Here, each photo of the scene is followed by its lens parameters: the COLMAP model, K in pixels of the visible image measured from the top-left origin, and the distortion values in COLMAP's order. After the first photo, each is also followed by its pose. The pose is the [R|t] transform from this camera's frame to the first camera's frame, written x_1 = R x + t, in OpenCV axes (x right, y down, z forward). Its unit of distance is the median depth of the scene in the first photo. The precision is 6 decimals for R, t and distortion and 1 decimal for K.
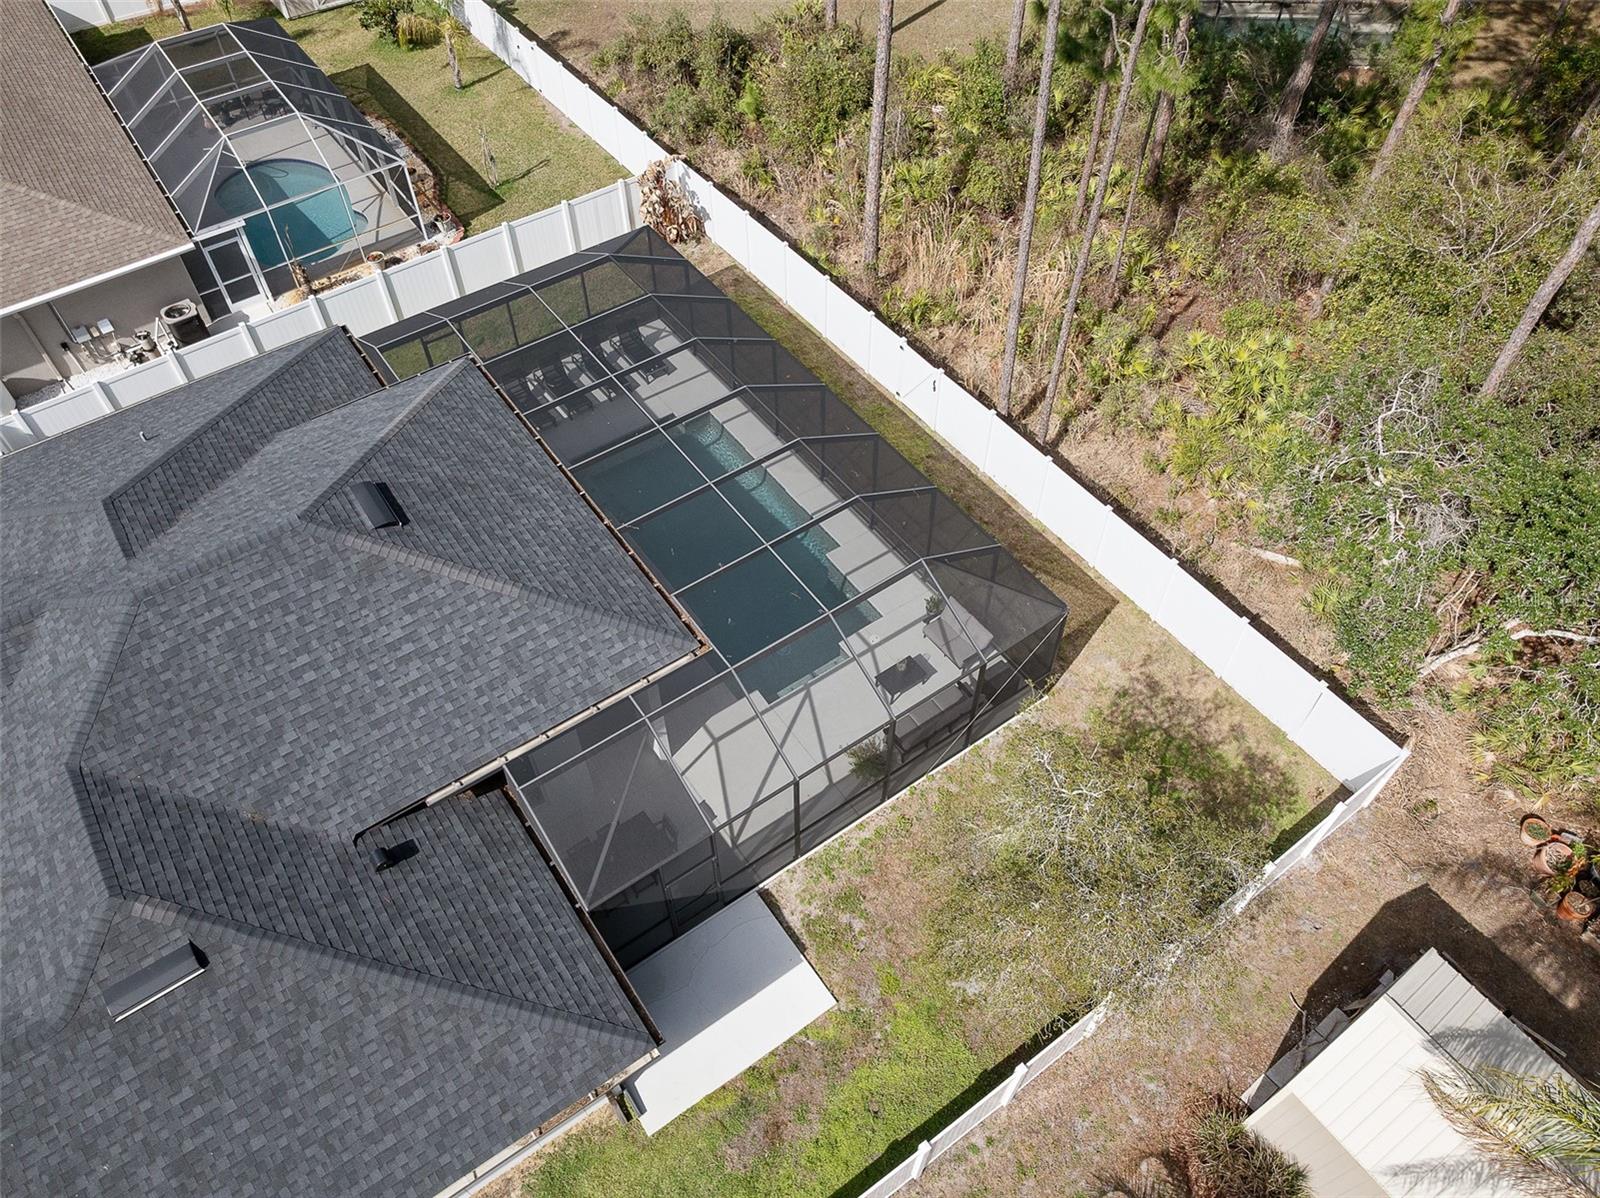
lens RADIAL K [[1113.2, 0, 800.0], [0, 1113.2, 599.0], [0, 0, 1]] dist [-0.039927, 0.007893]
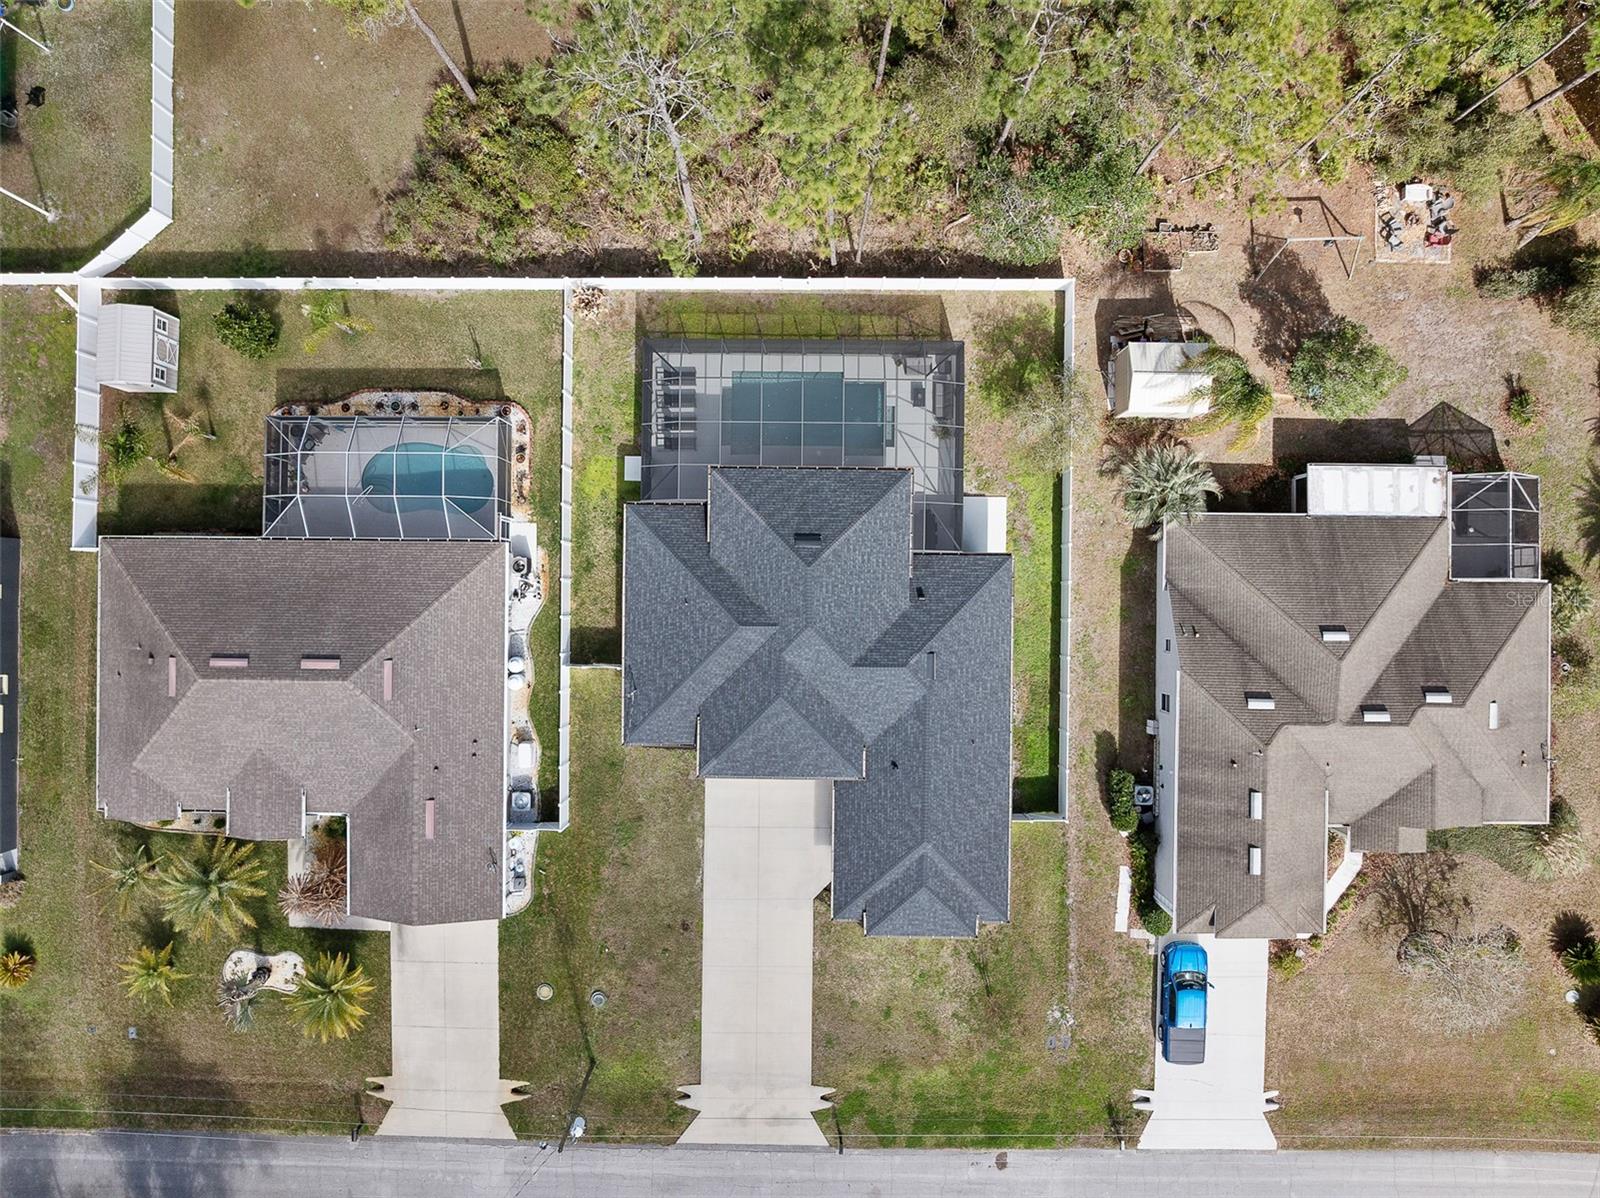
lens RADIAL K [[1113.2, 0, 800.0], [0, 1113.2, 599.0], [0, 0, 1]] dist [-0.039927, 0.007893]
pose [[0.586956, -0.809619, -0.000241, -0.451307], [0.635078, 0.460233, 0.620372, -1.504543], [-0.502154, -0.364284, 0.784308, -1.013528]]
